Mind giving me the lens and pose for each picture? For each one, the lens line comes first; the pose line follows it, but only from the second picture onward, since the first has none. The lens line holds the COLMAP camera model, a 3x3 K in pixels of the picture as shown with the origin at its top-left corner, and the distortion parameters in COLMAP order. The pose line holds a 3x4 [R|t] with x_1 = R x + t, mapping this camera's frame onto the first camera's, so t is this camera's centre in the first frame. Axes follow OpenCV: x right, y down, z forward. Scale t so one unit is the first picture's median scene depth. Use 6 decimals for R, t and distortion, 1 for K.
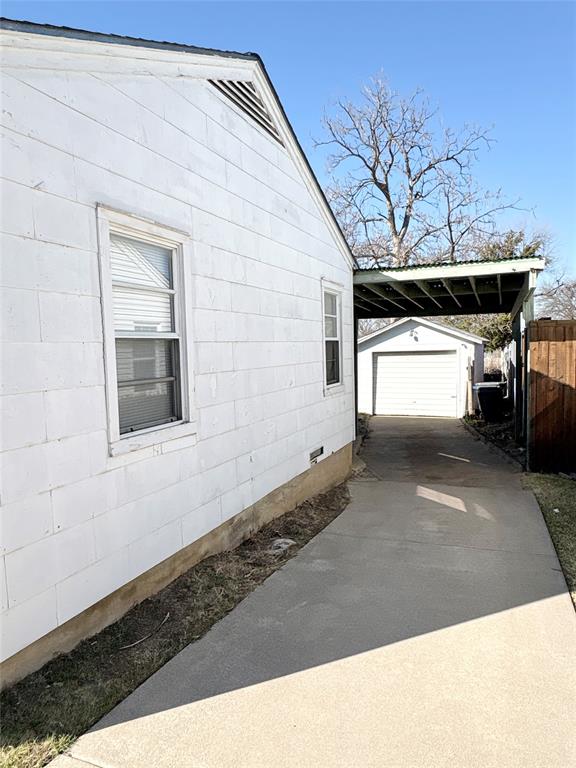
lens RADIAL K [[533.4, 0, 287.0], [0, 533.4, 385.5], [0, 0, 1]] dist [0.012590, 0.005352]
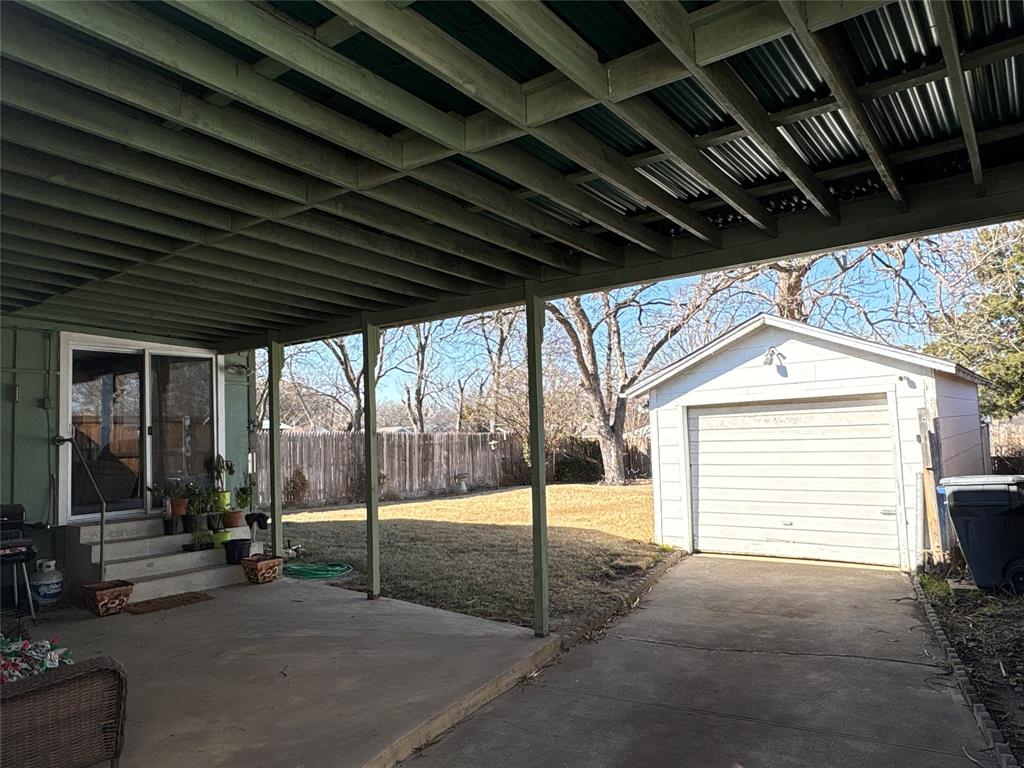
lens RADIAL K [[711.2, 0, 513.3], [0, 711.2, 382.4], [0, 0, 1]] dist [0.012590, 0.005352]
pose [[0.969393, -0.034096, -0.243134, 0.180232], [0.001381, 0.991051, -0.133474, -0.003893], [0.245509, 0.129053, 0.960766, 0.428459]]
